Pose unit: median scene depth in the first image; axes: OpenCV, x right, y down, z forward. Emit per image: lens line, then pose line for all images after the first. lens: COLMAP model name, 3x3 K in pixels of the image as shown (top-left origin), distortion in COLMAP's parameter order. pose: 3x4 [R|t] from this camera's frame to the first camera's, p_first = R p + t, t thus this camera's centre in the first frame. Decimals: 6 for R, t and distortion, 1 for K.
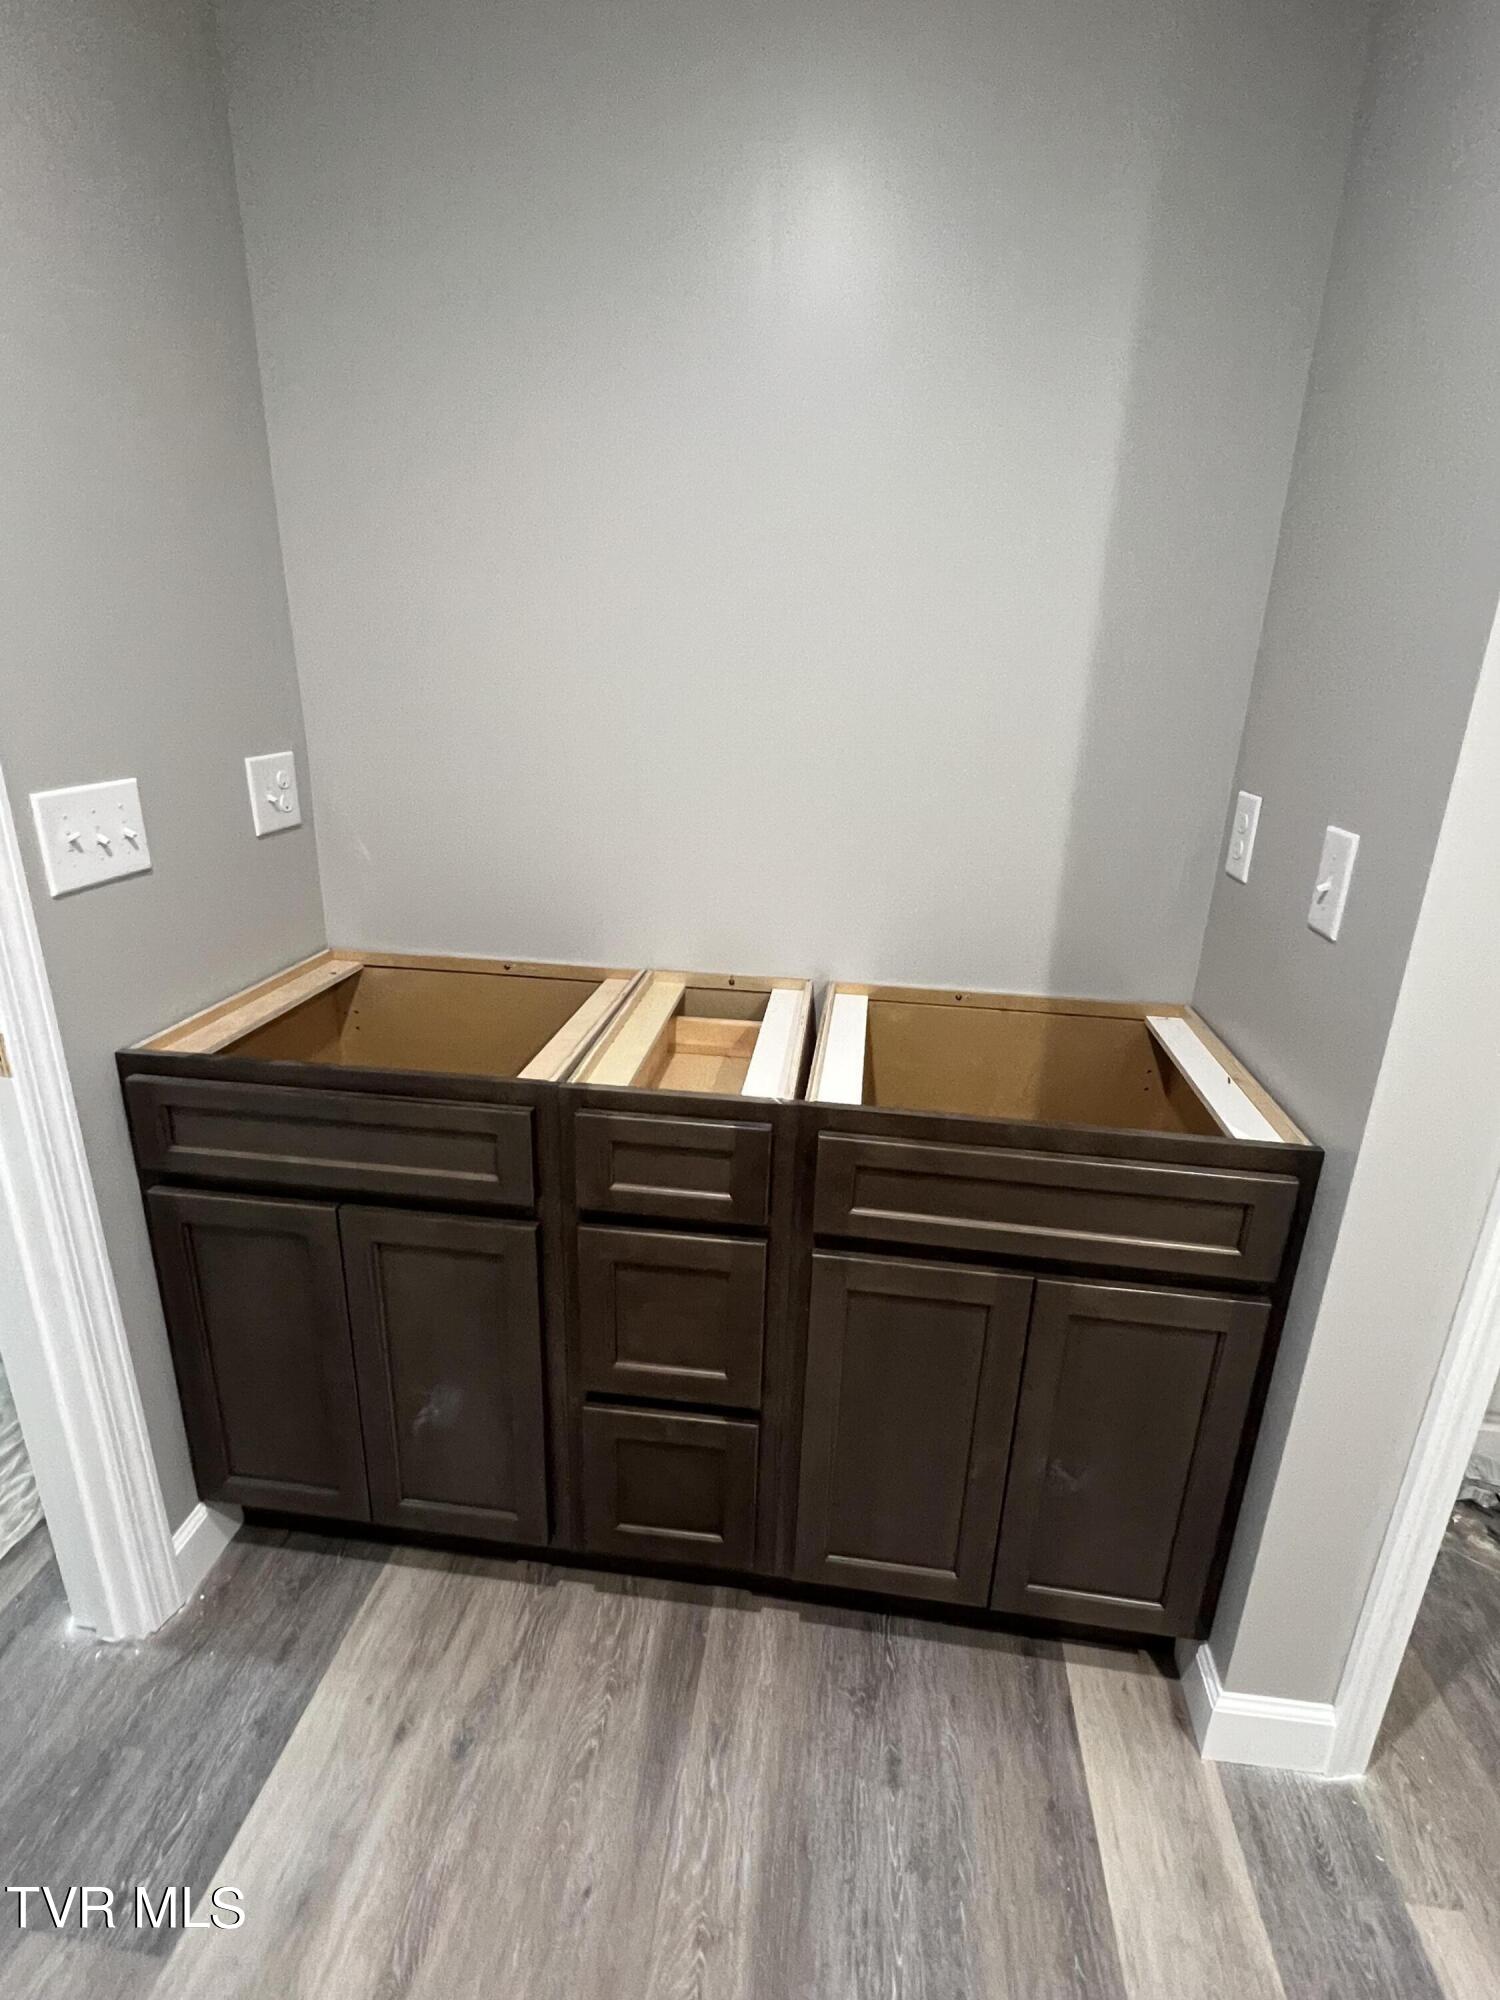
lens RADIAL K [[991.6, 0, 741.4], [0, 991.6, 989.2], [0, 0, 1]] dist [-0.009376, 0.002422]
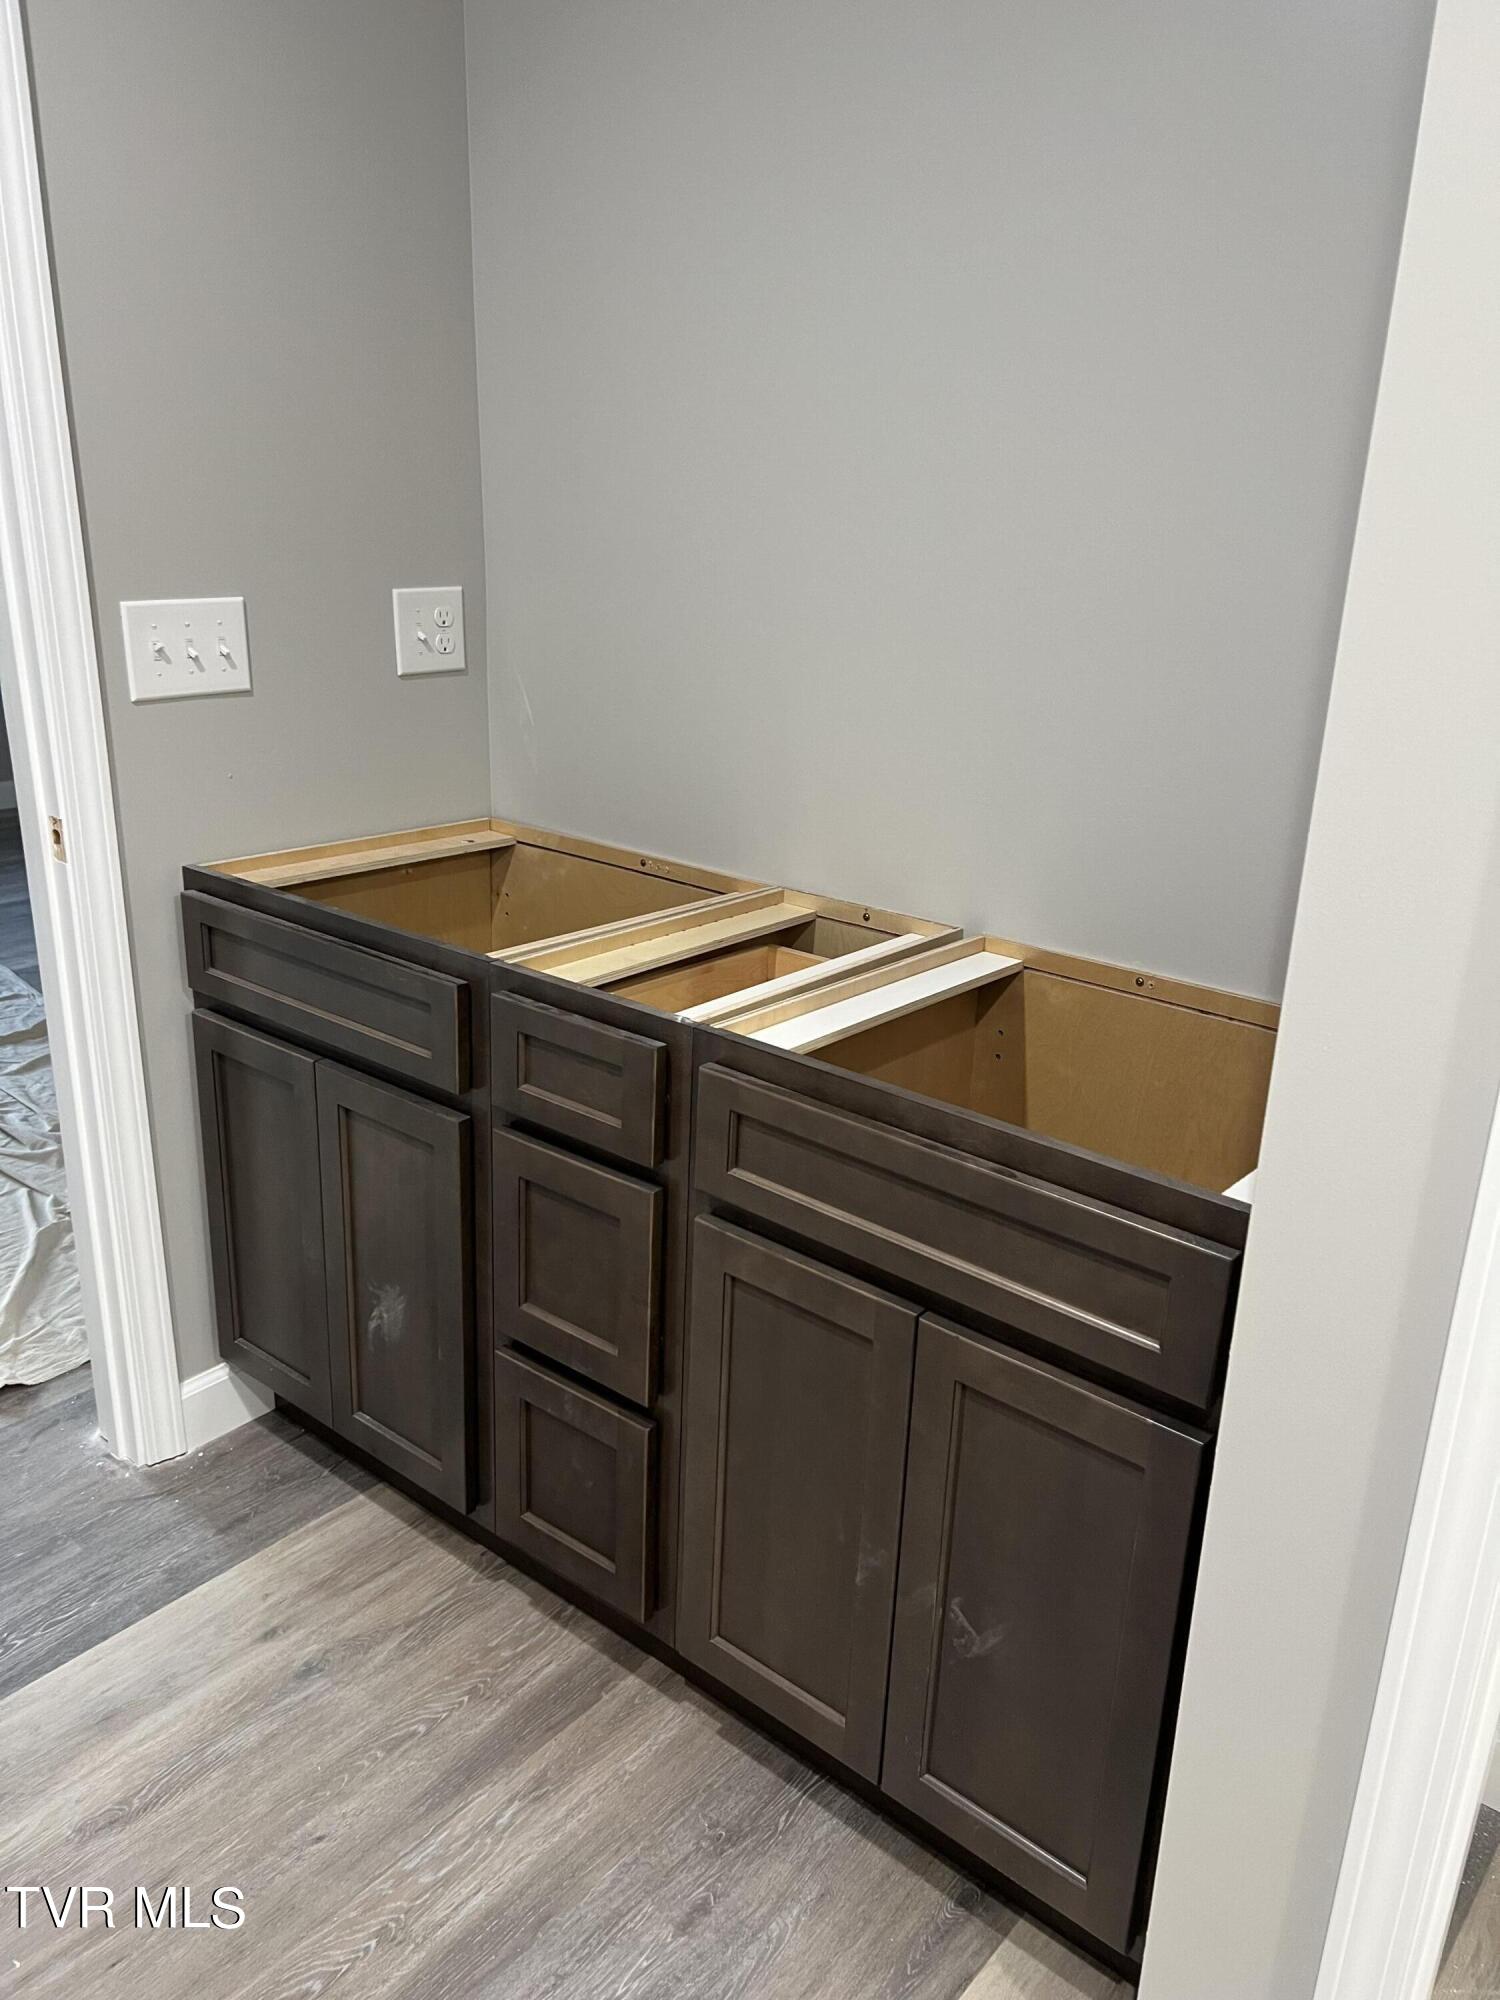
lens RADIAL K [[1523.8, 0, 758.2], [0, 1523.8, 1009.4], [0, 0, 1]] dist [0.035421, -0.034047]
pose [[0.847972, 0.173823, -0.500729, 0.646043], [-0.178971, 0.983113, 0.038194, 0.041435], [0.498912, 0.057228, 0.864761, -0.047074]]
